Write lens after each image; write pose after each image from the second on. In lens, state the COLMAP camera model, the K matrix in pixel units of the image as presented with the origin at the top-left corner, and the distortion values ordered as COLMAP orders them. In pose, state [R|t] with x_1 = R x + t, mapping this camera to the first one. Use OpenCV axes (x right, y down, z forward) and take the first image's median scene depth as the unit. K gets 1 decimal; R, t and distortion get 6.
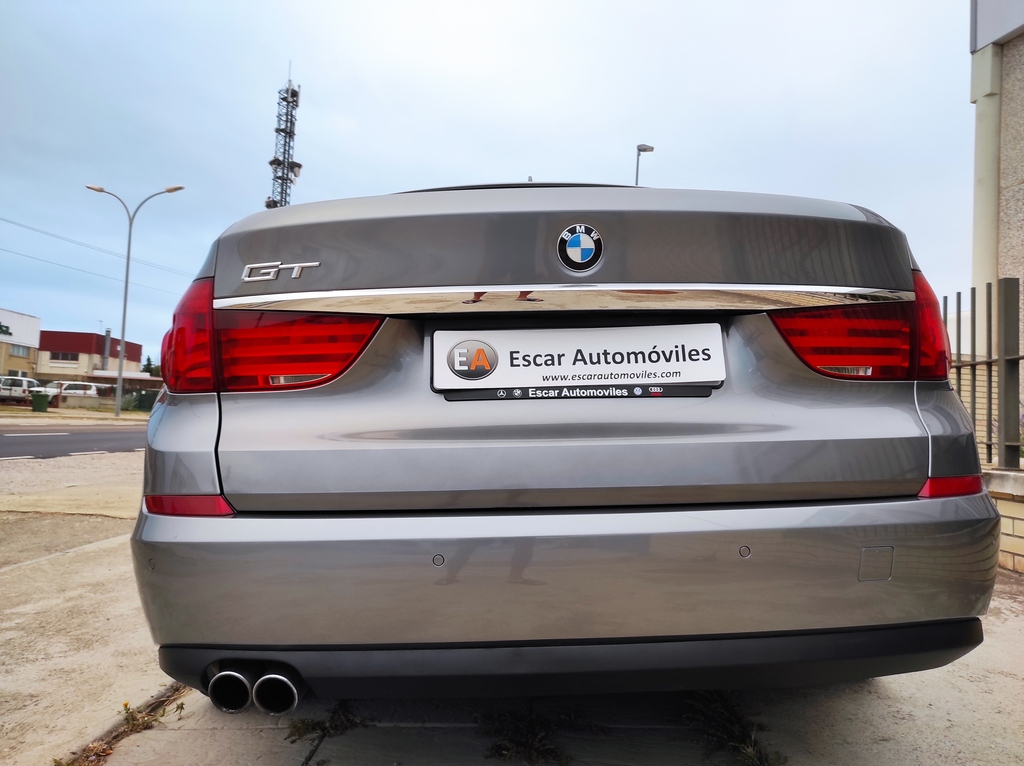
lens RADIAL K [[722.7, 0, 536.2], [0, 722.7, 385.6], [0, 0, 1]] dist [0.012616, -0.003404]
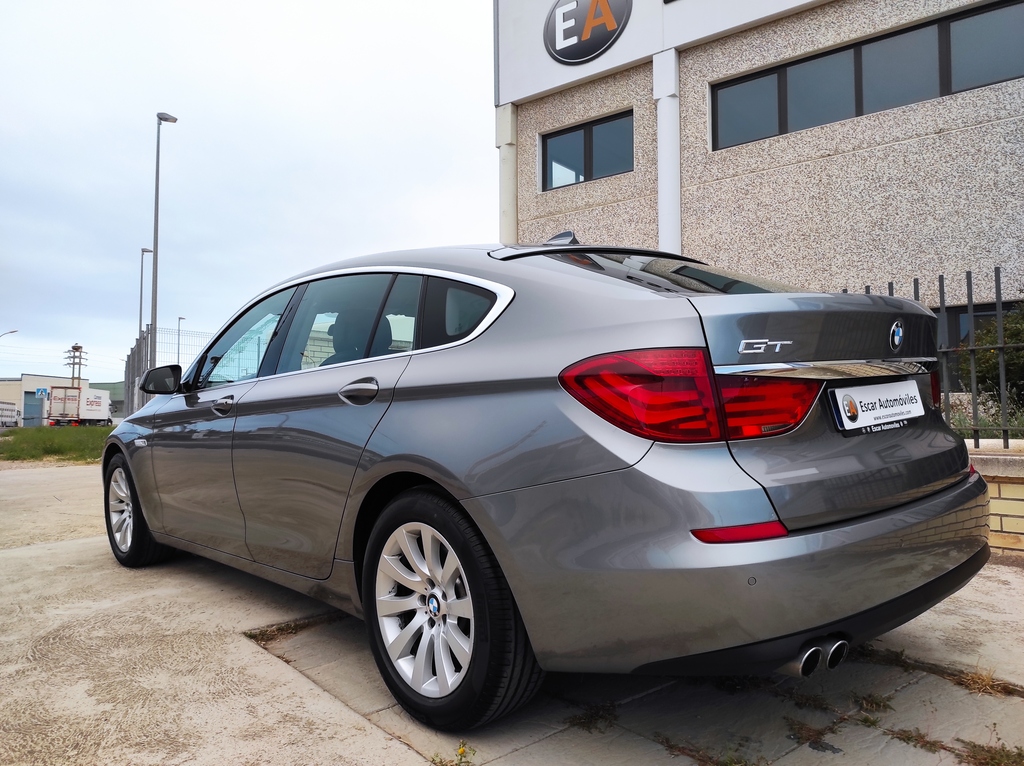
lens RADIAL K [[705.0, 0, 516.8], [0, 705.0, 386.7], [0, 0, 1]] dist [0.019009, -0.014757]
pose [[0.800711, -0.021268, 0.598673, -0.102344], [0.011313, 0.999728, 0.020385, -0.008003], [-0.598944, -0.009549, 0.800734, 0.016602]]
